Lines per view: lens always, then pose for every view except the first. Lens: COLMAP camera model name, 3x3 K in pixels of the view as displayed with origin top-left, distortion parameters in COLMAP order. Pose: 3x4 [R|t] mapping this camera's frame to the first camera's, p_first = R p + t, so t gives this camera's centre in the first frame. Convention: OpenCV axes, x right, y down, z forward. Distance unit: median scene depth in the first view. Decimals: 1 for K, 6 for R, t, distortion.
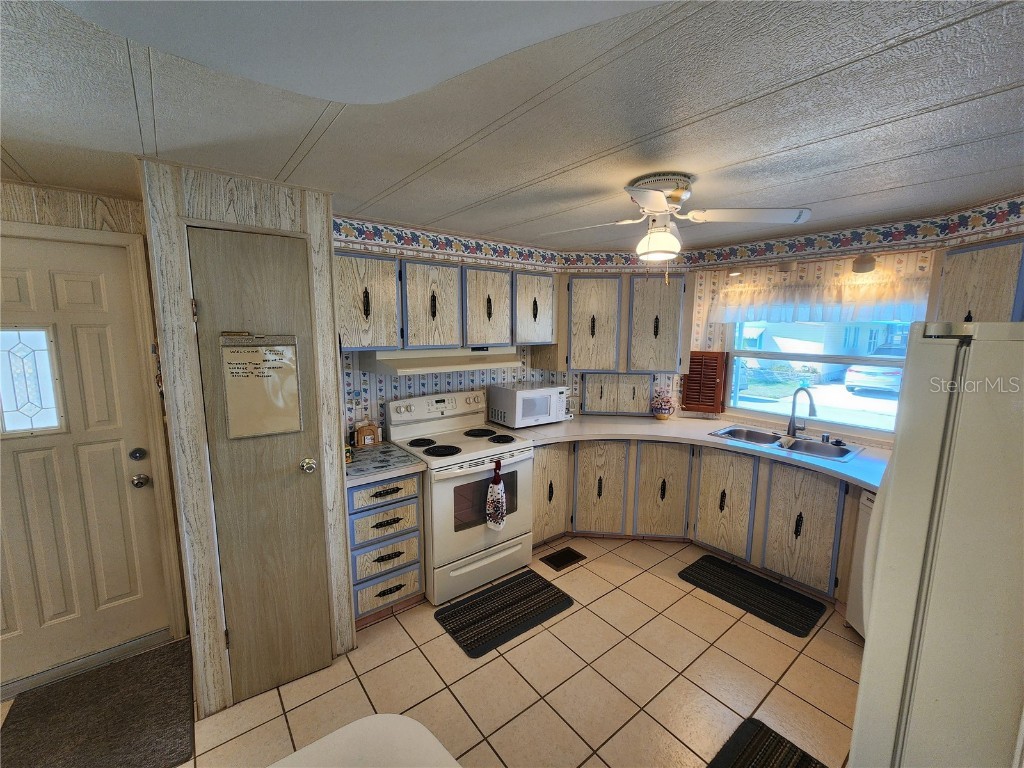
lens RADIAL K [[422.8, 0, 514.4], [0, 422.8, 385.4], [0, 0, 1]] dist [0.000423, -0.000176]
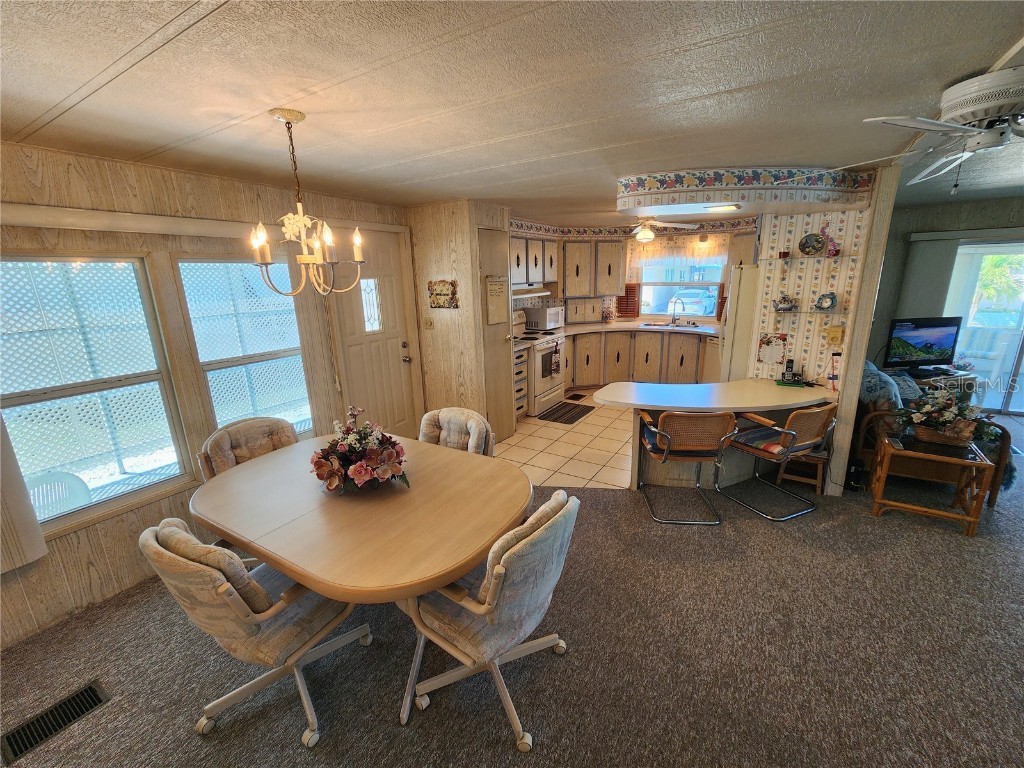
lens RADIAL K [[423.1, 0, 514.2], [0, 423.1, 382.0], [0, 0, 1]] dist [0.001177, 0.000234]
pose [[0.939302, -0.110694, 0.324745, -0.848964], [0.075429, 0.989991, 0.119279, 0.110834], [-0.334699, -0.087544, 0.938250, -0.759111]]
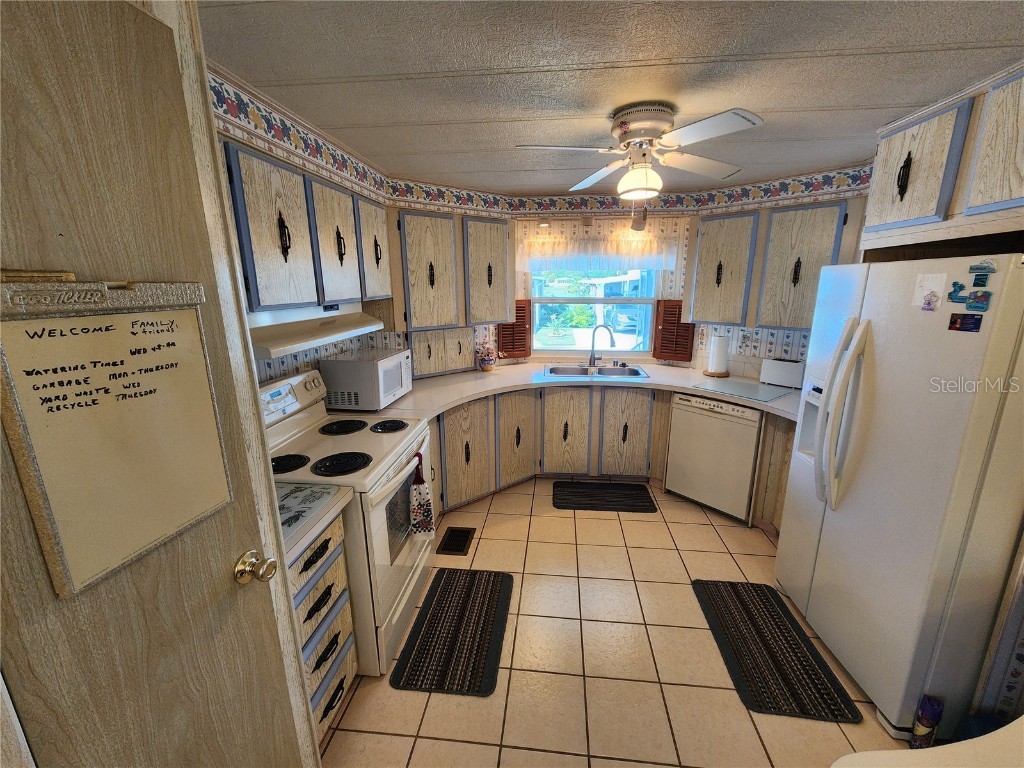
lens RADIAL K [[422.8, 0, 514.4], [0, 422.8, 385.4], [0, 0, 1]] dist [0.000423, -0.000176]
pose [[0.695541, -0.181751, 0.695118, -0.409779], [0.112448, 0.983090, 0.144530, -0.030301], [-0.709633, -0.022362, 0.704217, 0.334710]]
